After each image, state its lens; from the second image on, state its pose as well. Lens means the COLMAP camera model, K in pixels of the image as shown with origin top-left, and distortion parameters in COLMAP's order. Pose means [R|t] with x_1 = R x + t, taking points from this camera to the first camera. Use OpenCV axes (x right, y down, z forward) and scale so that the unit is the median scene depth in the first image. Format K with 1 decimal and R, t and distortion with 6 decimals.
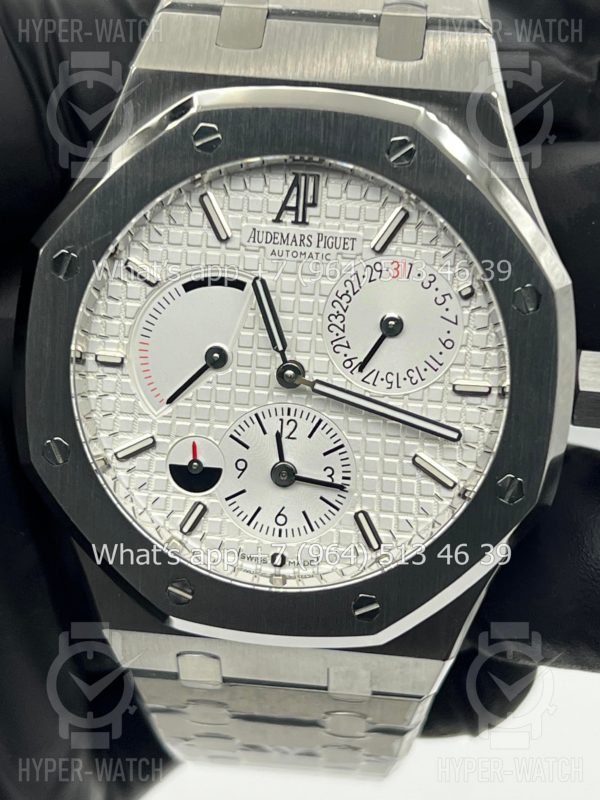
lens RADIAL K [[1889.1, 0, 300.0], [0, 1889.1, 400.0], [0, 0, 1]] dist [0.306595, -0.809197]
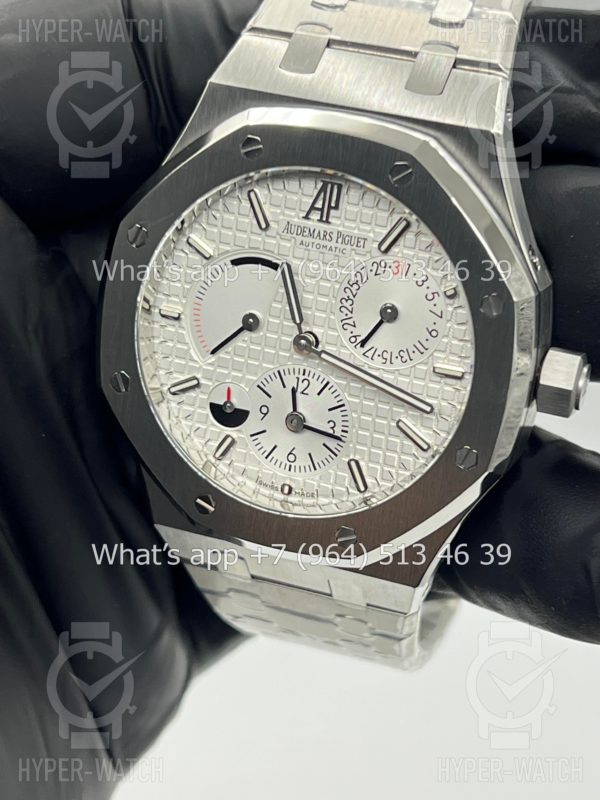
lens RADIAL K [[1889.1, 0, 300.0], [0, 1889.1, 400.0], [0, 0, 1]] dist [0.306595, -0.809197]
pose [[0.970240, 0.121143, -0.209665, 0.252928], [-0.105294, 0.990783, 0.085215, -0.080879], [0.218055, -0.060603, 0.974053, -0.202028]]
